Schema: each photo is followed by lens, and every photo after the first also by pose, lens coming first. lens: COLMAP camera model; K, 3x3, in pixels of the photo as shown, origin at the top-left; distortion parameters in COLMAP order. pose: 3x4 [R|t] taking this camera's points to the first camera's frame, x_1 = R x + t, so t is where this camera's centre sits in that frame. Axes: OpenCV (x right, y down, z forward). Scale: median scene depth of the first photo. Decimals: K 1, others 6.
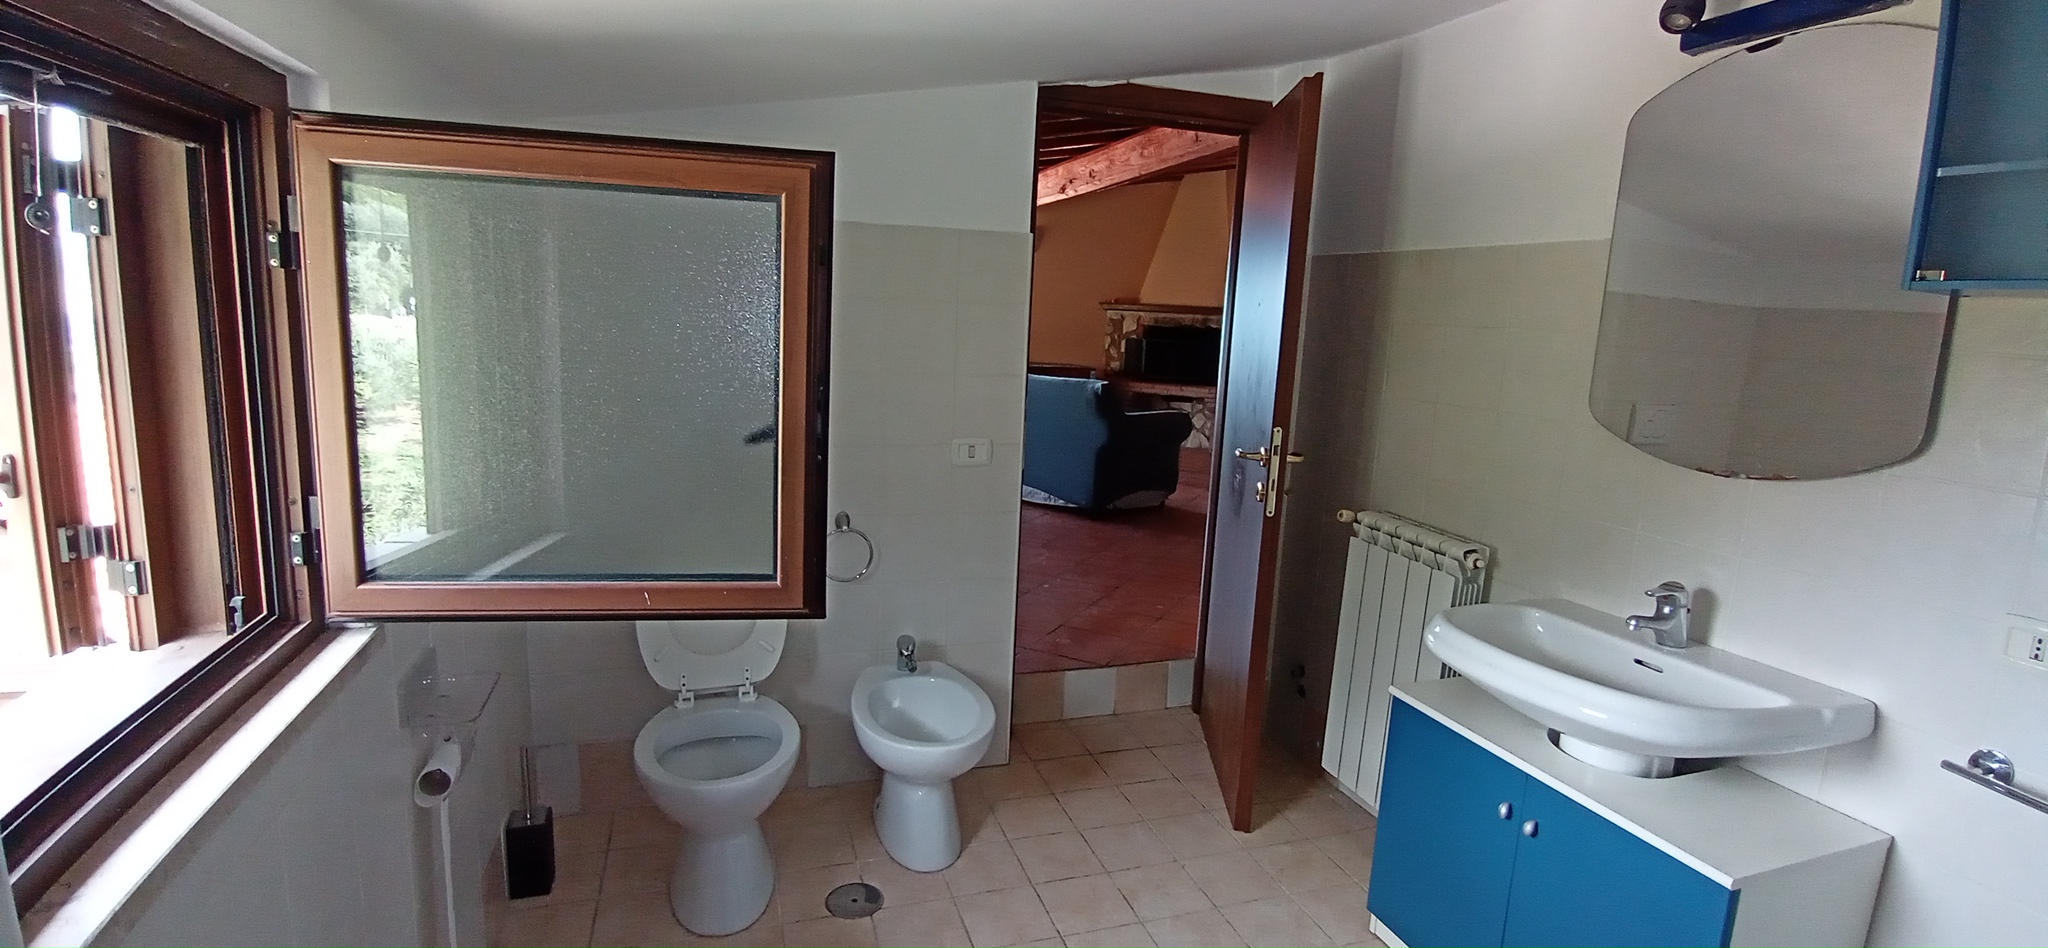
lens RADIAL K [[935.2, 0, 1025.4], [0, 935.2, 464.4], [0, 0, 1]] dist [-0.019463, 0.001077]
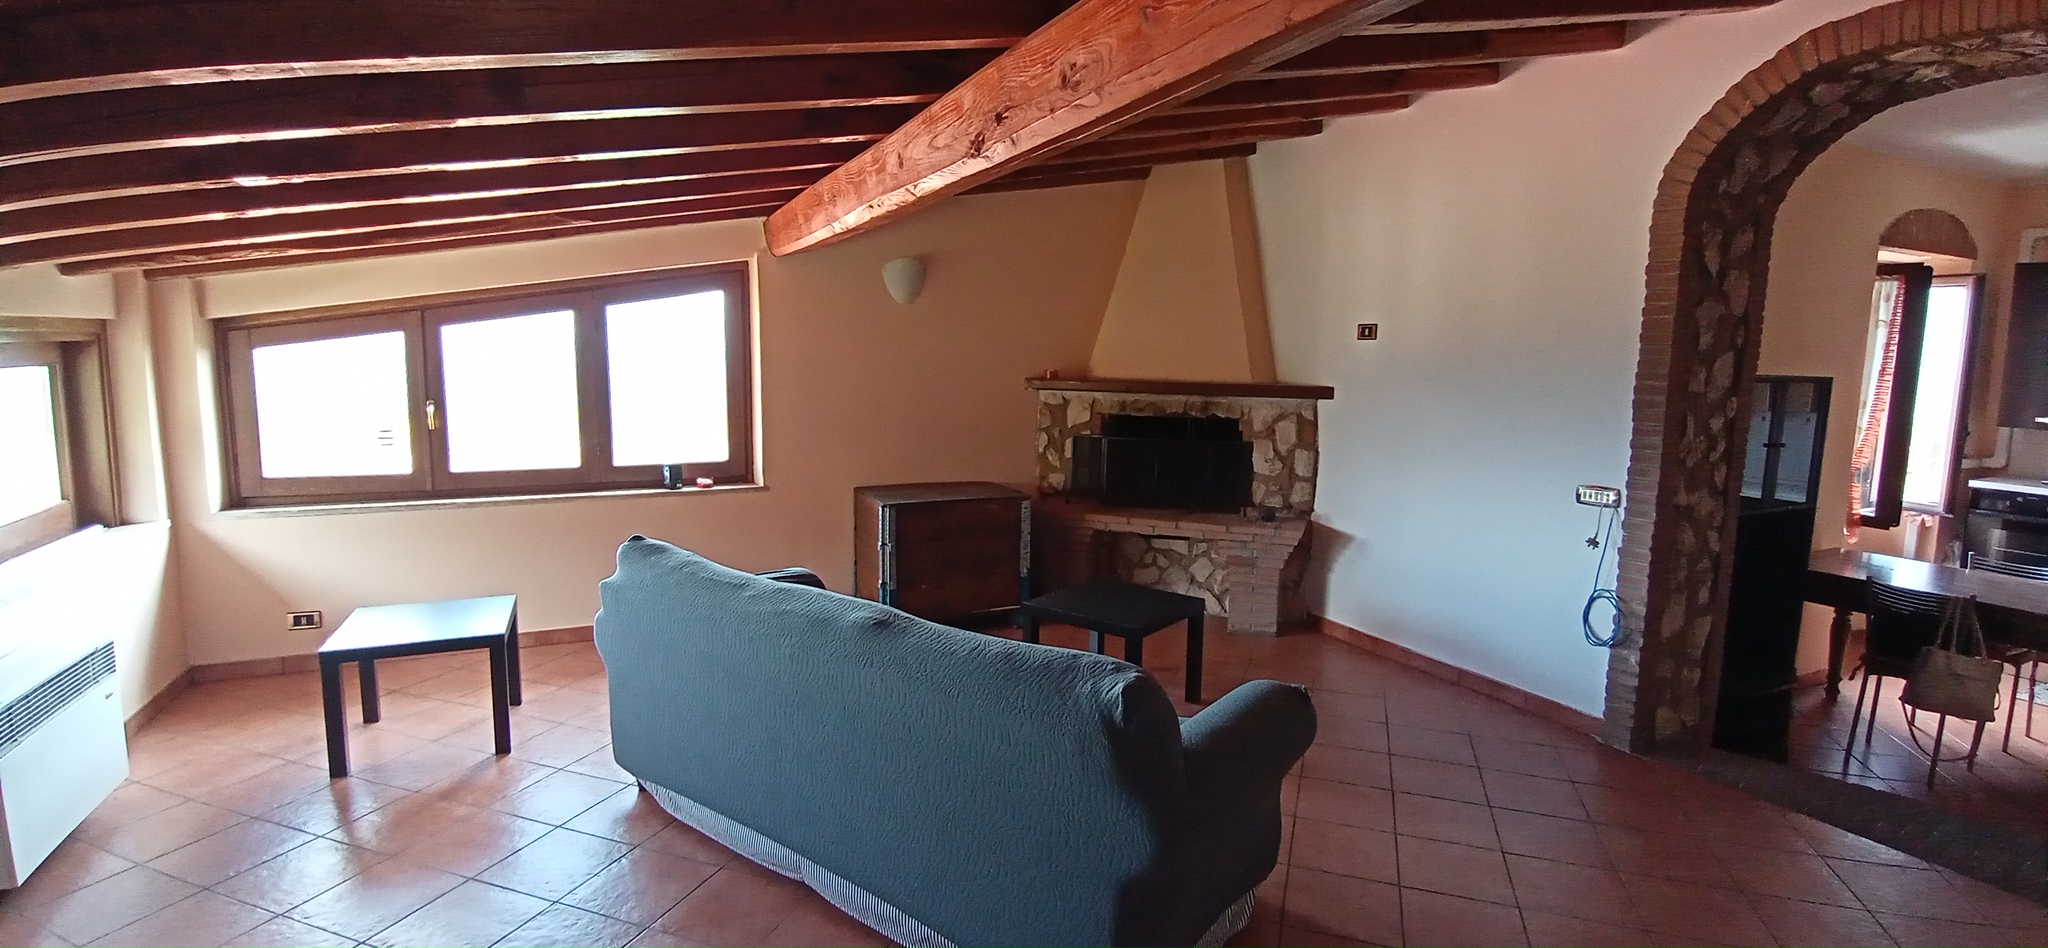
lens RADIAL K [[935.2, 0, 1025.4], [0, 935.2, 464.4], [0, 0, 1]] dist [-0.019463, 0.001077]
pose [[0.992402, -0.044381, 0.114758, 0.006423], [0.048903, 0.998122, -0.036887, -0.096266], [-0.112906, 0.042218, 0.992708, 0.404402]]
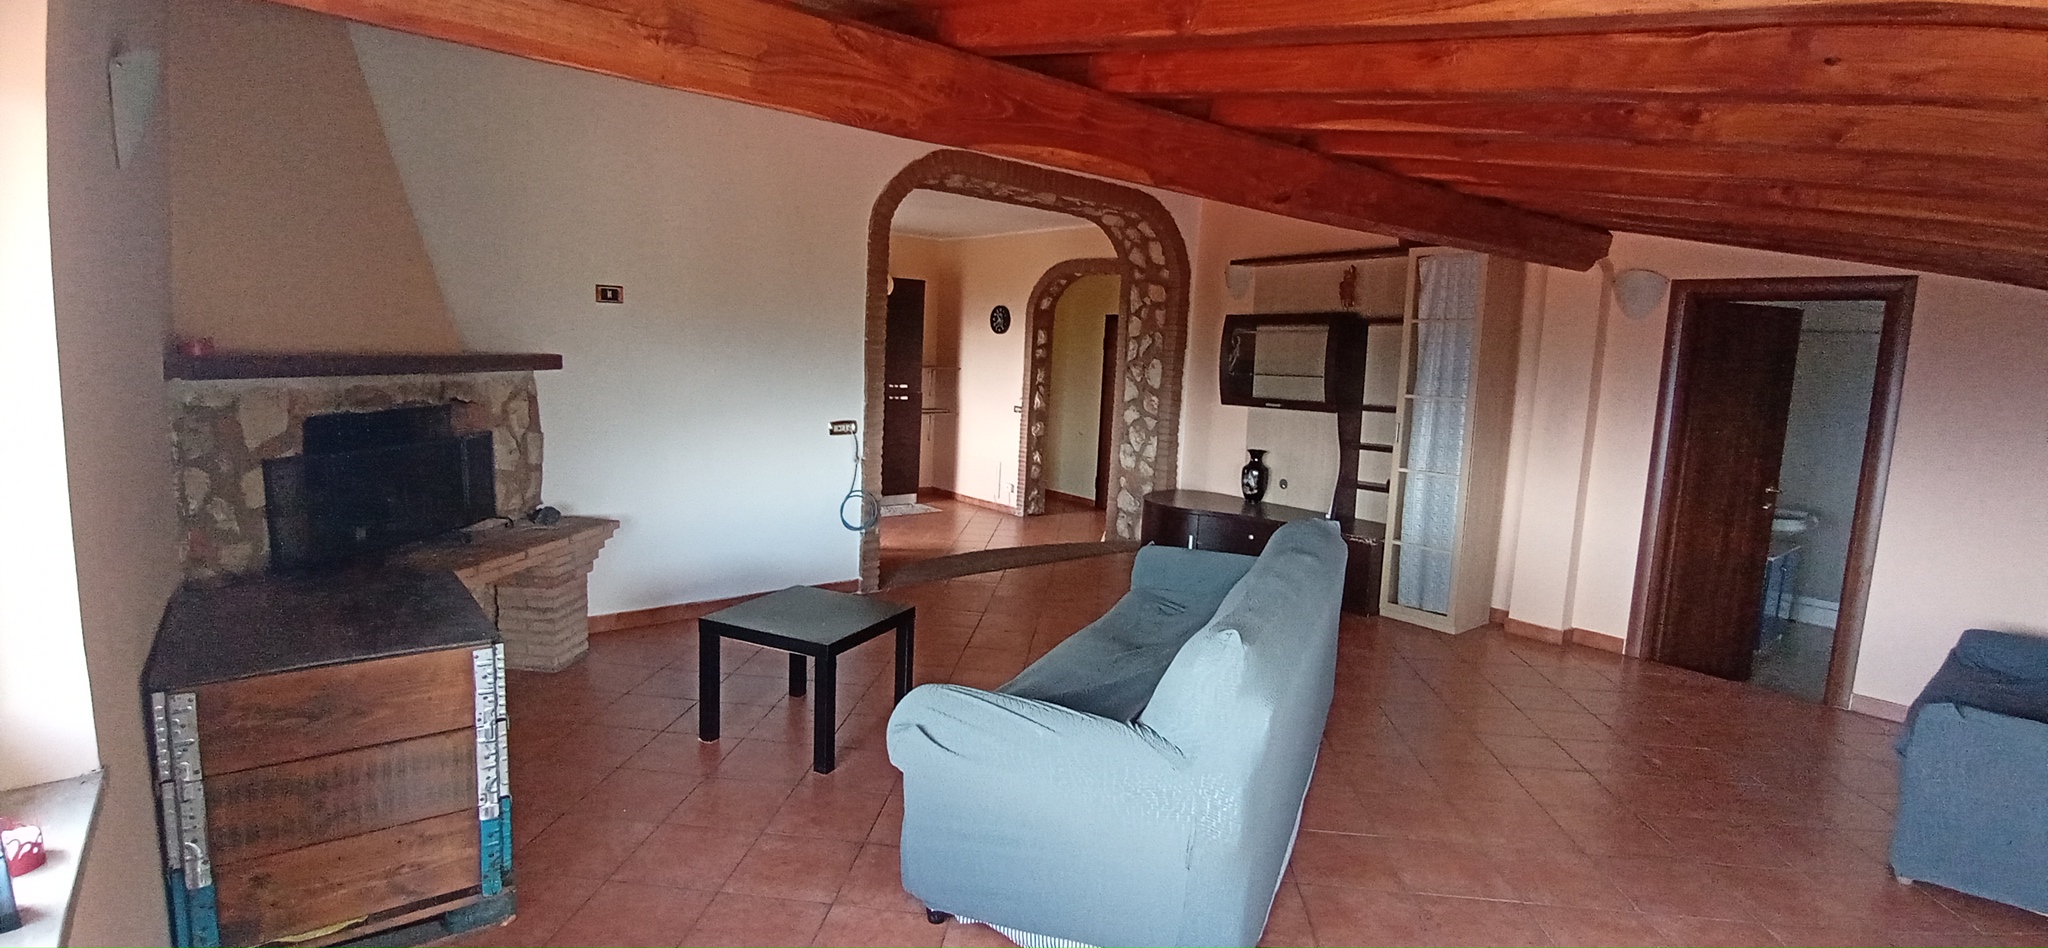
lens RADIAL K [[935.2, 0, 1025.4], [0, 935.2, 464.4], [0, 0, 1]] dist [-0.019463, 0.001077]
pose [[-0.350914, -0.177340, 0.919462, -0.275375], [0.094092, 0.970256, 0.223048, -0.181872], [-0.931669, 0.164784, -0.323790, 0.865744]]
